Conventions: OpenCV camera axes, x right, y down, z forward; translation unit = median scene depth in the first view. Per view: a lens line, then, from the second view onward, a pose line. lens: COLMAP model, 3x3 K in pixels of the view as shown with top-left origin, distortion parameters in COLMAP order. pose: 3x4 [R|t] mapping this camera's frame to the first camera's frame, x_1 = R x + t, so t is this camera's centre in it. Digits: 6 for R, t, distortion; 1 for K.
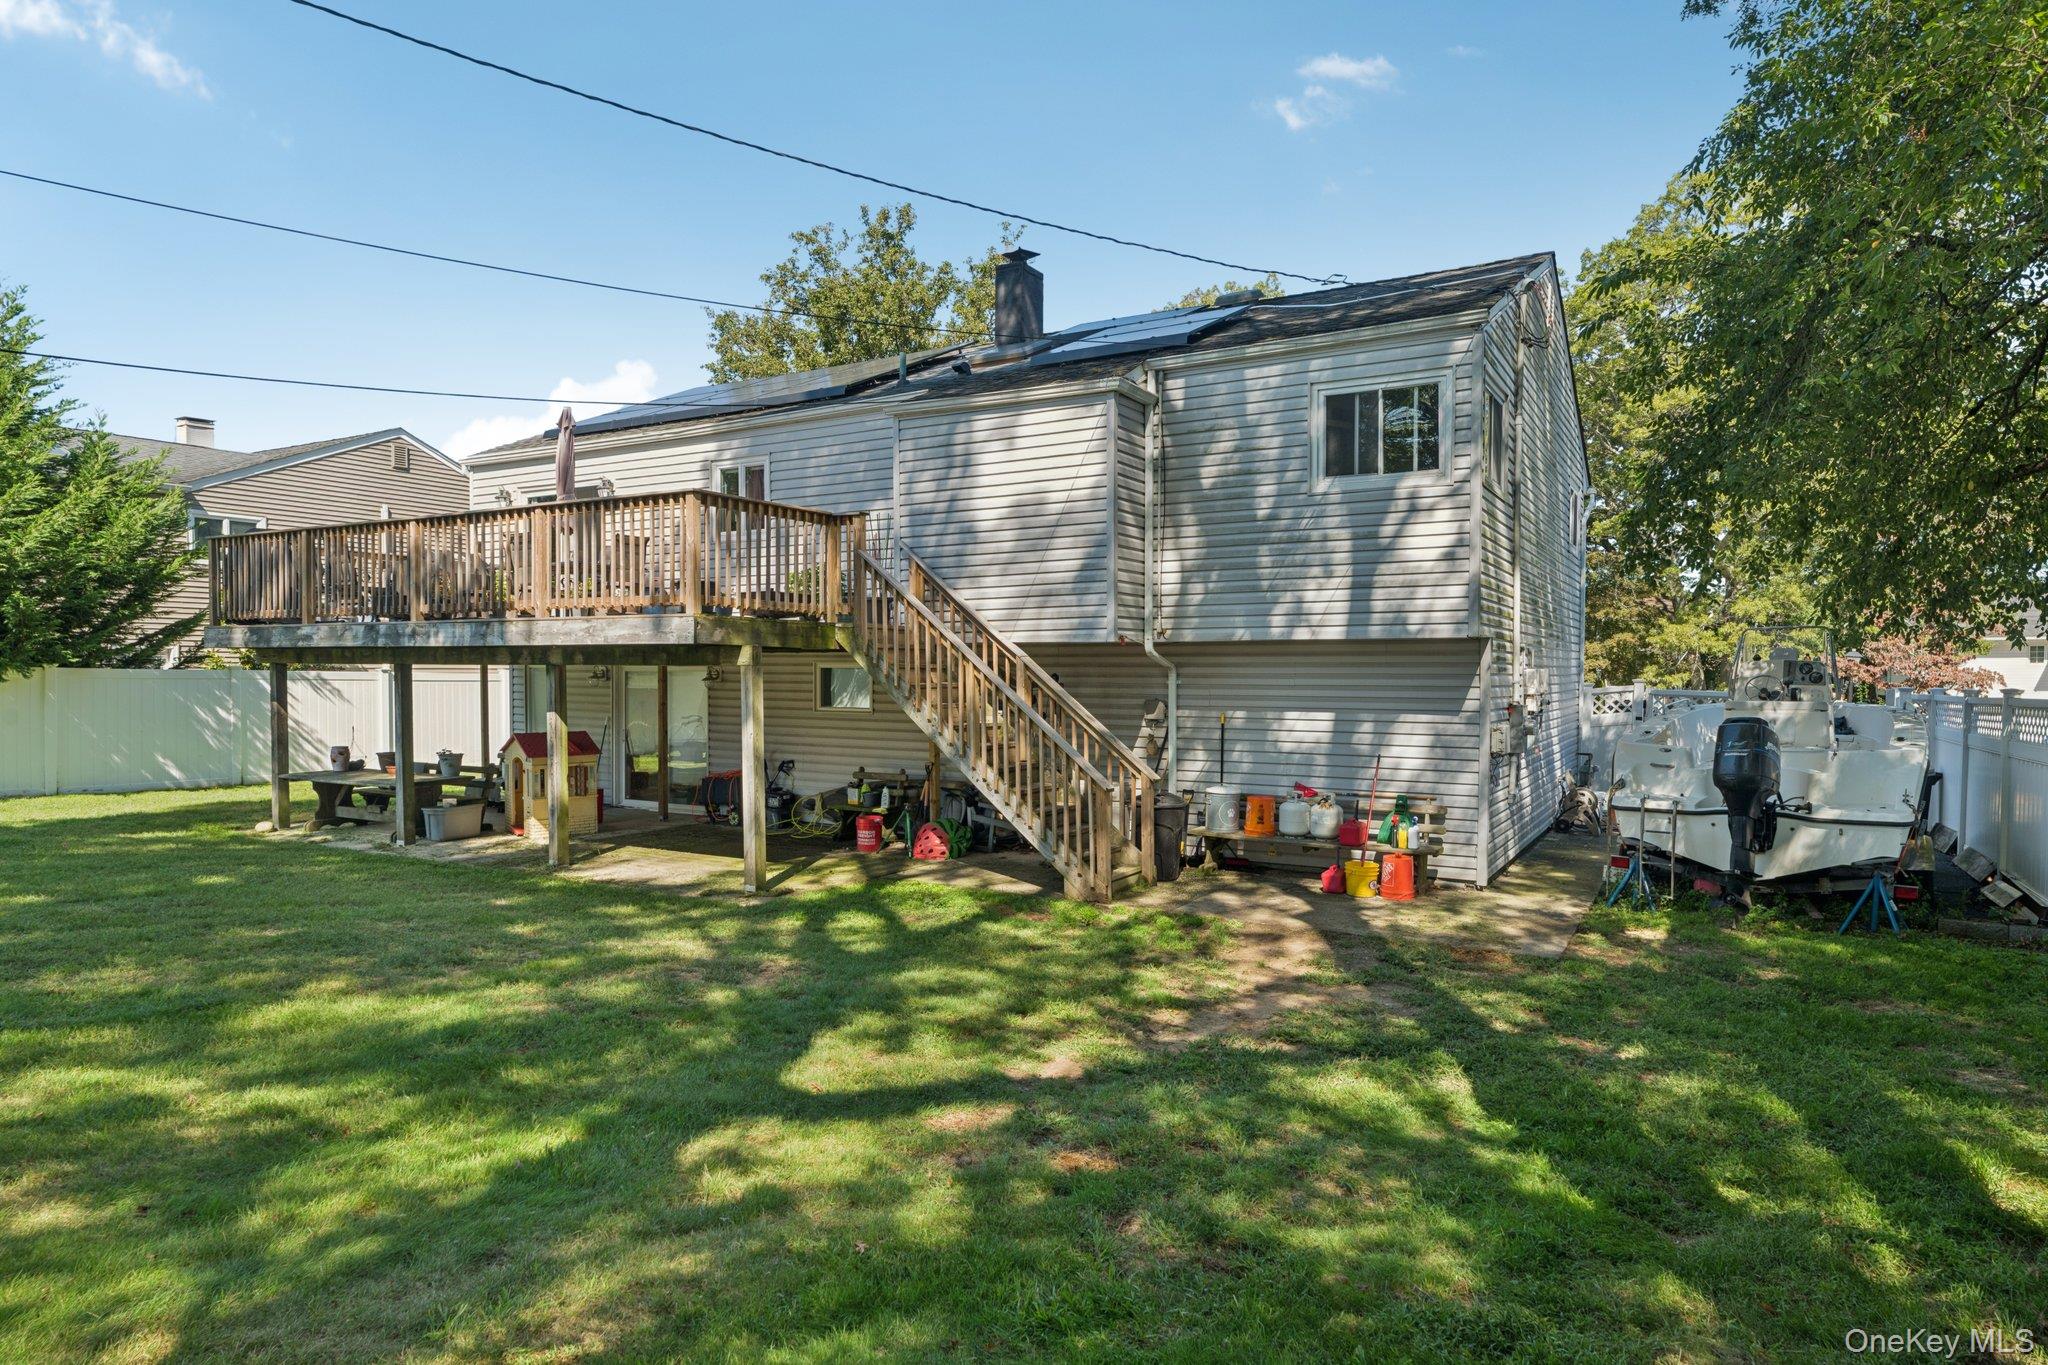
lens RADIAL K [[1193.3, 0, 1020.2], [0, 1193.3, 685.5], [0, 0, 1]] dist [0.001319, -0.001793]
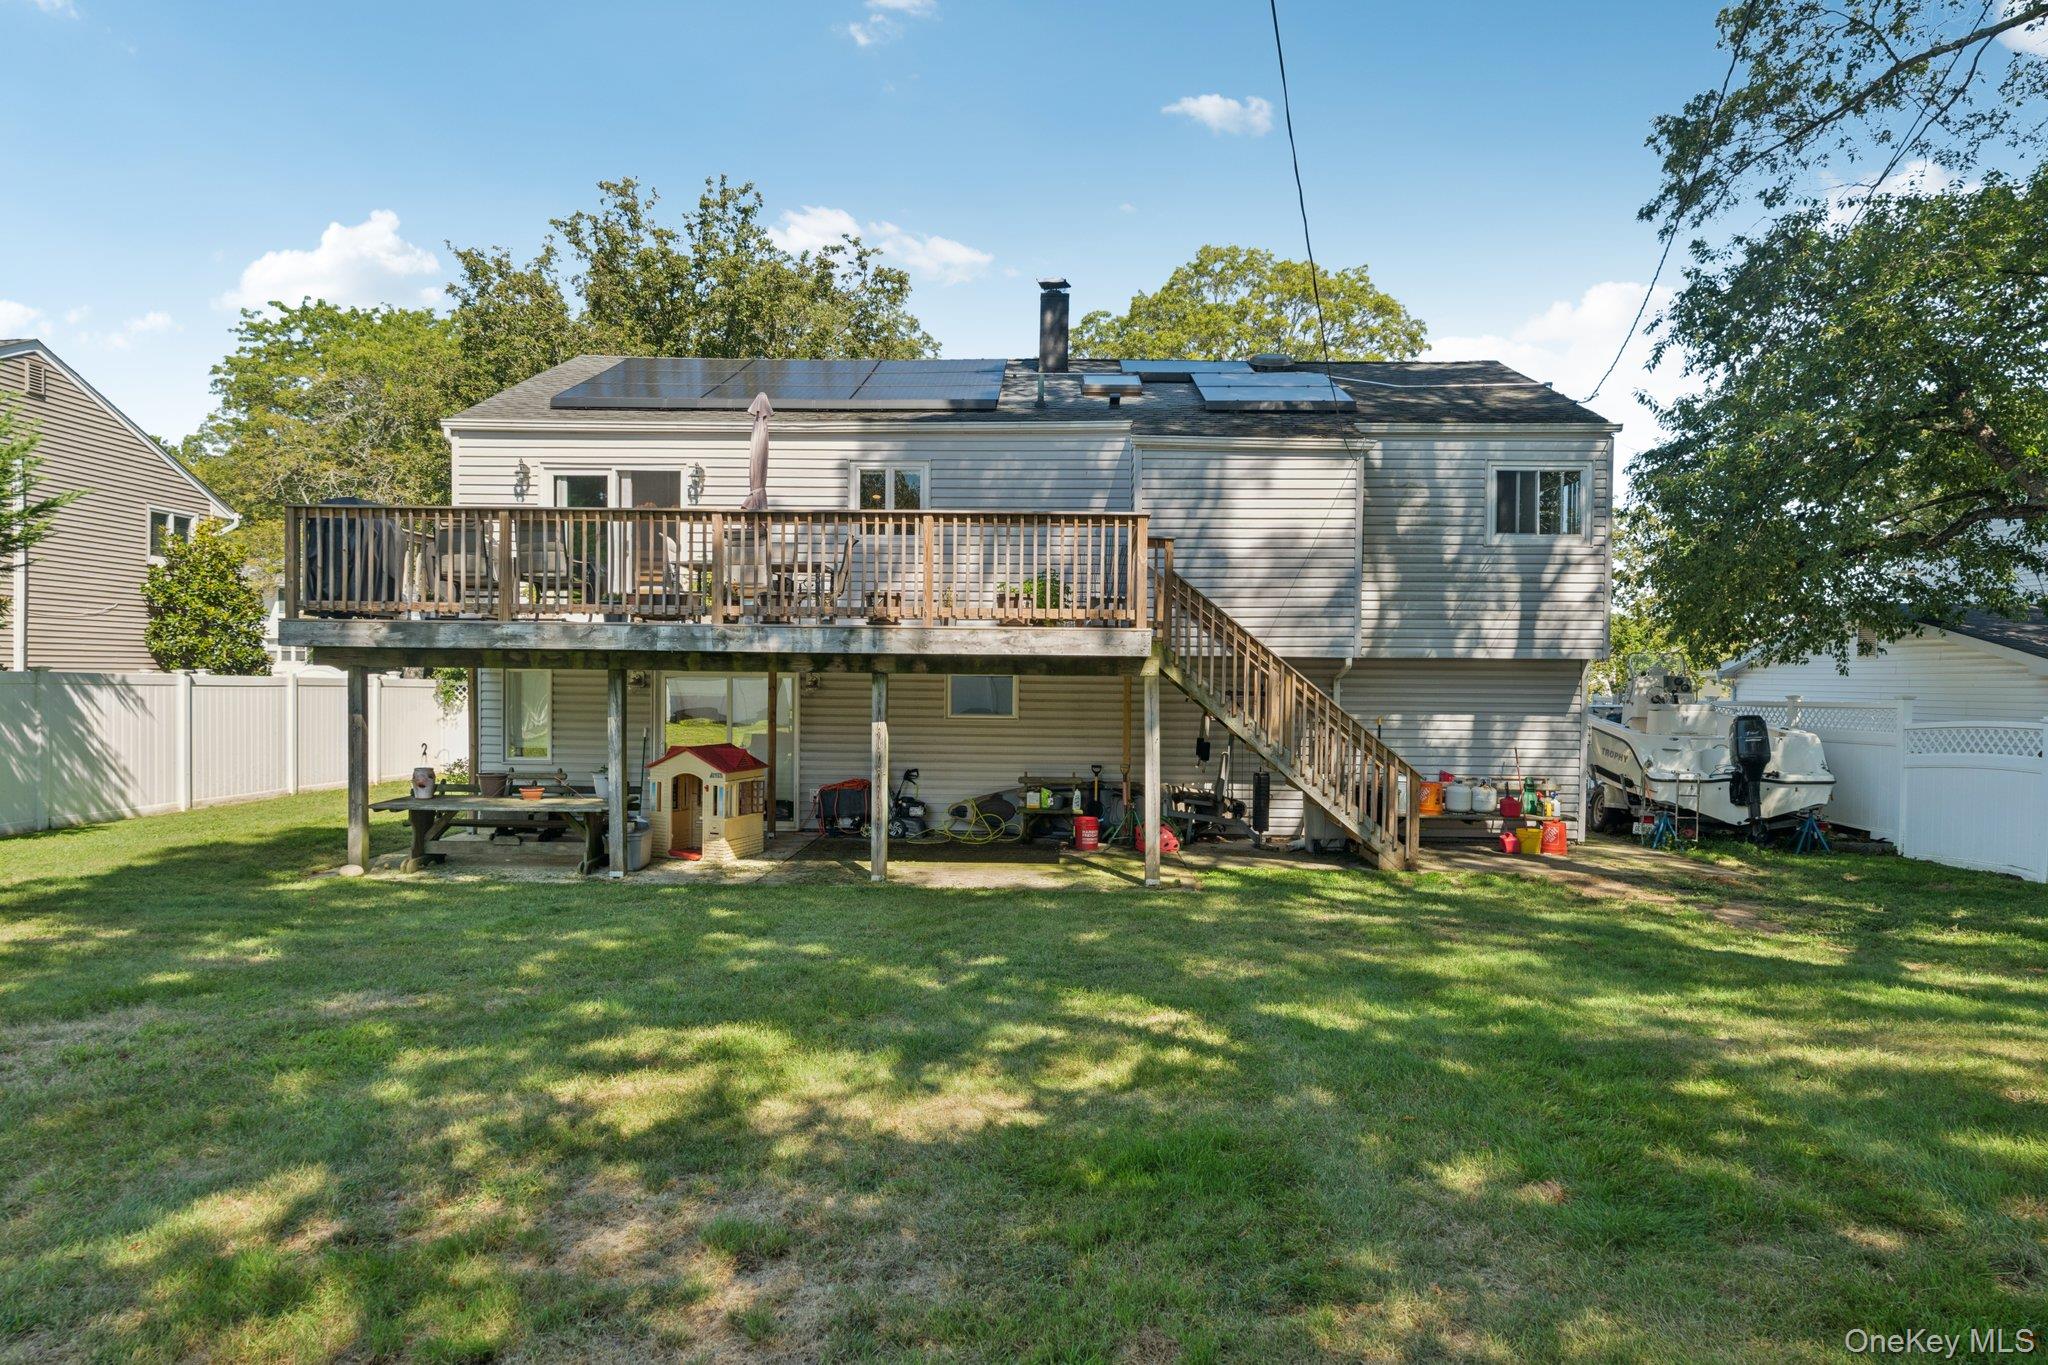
lens RADIAL K [[1284.9, 0, 1025.3], [0, 1284.9, 679.6], [0, 0, 1]] dist [0.000529, 0.000685]
pose [[0.870082, 0.004314, 0.492888, -0.852285], [-0.000627, 0.999971, -0.007646, -0.004577], [-0.492907, 0.006343, 0.870059, 0.040108]]
